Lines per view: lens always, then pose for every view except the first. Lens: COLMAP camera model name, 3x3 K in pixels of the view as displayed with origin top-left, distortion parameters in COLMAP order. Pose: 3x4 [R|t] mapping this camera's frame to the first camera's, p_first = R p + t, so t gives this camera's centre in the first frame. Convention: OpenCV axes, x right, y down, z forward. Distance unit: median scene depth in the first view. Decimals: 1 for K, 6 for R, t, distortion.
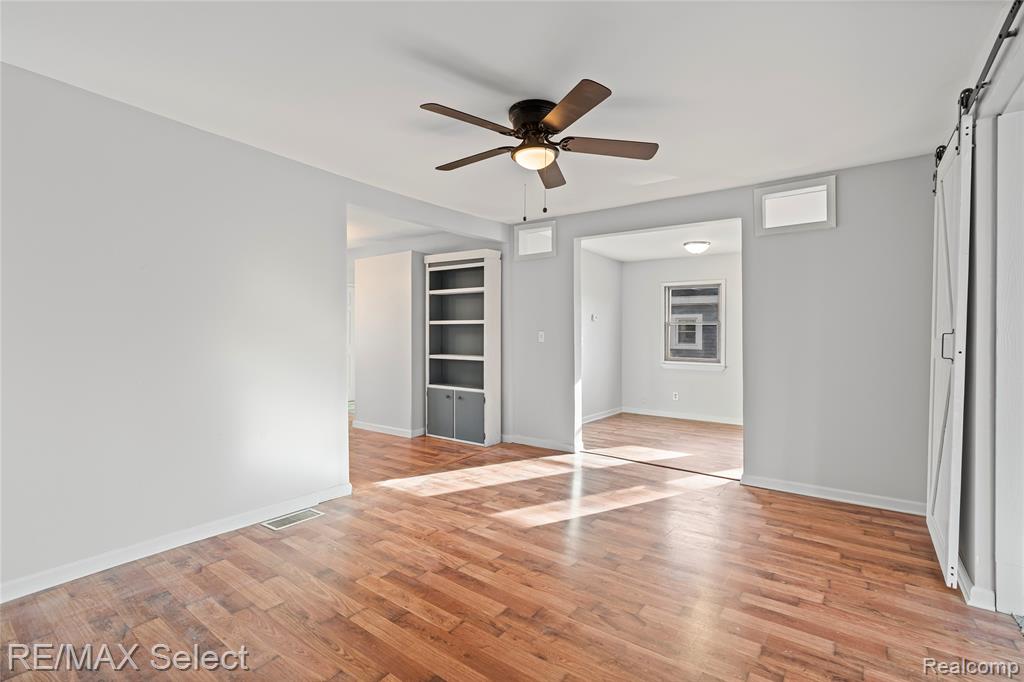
lens RADIAL K [[473.0, 0, 512.3], [0, 473.0, 339.5], [0, 0, 1]] dist [-0.004830, -0.000657]
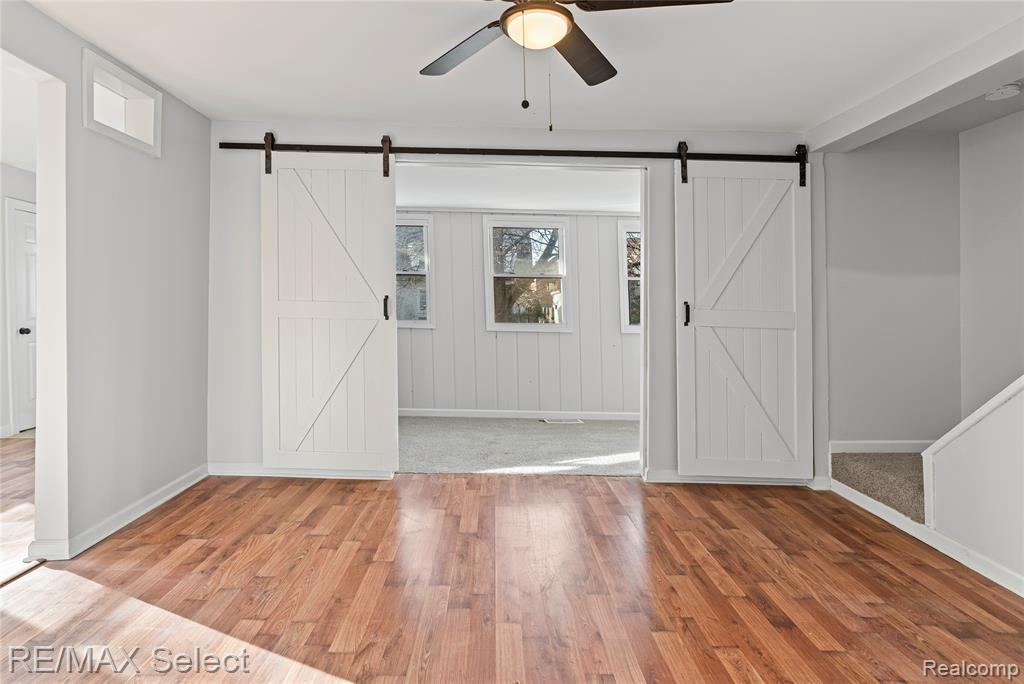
lens RADIAL K [[521.3, 0, 494.0], [0, 521.3, 303.9], [0, 0, 1]] dist [-0.005534, -0.000303]
pose [[-0.598405, -0.015001, 0.801053, -0.416771], [-0.014844, 0.999861, 0.007635, -0.014146], [-0.801056, -0.007322, -0.598545, 1.293292]]
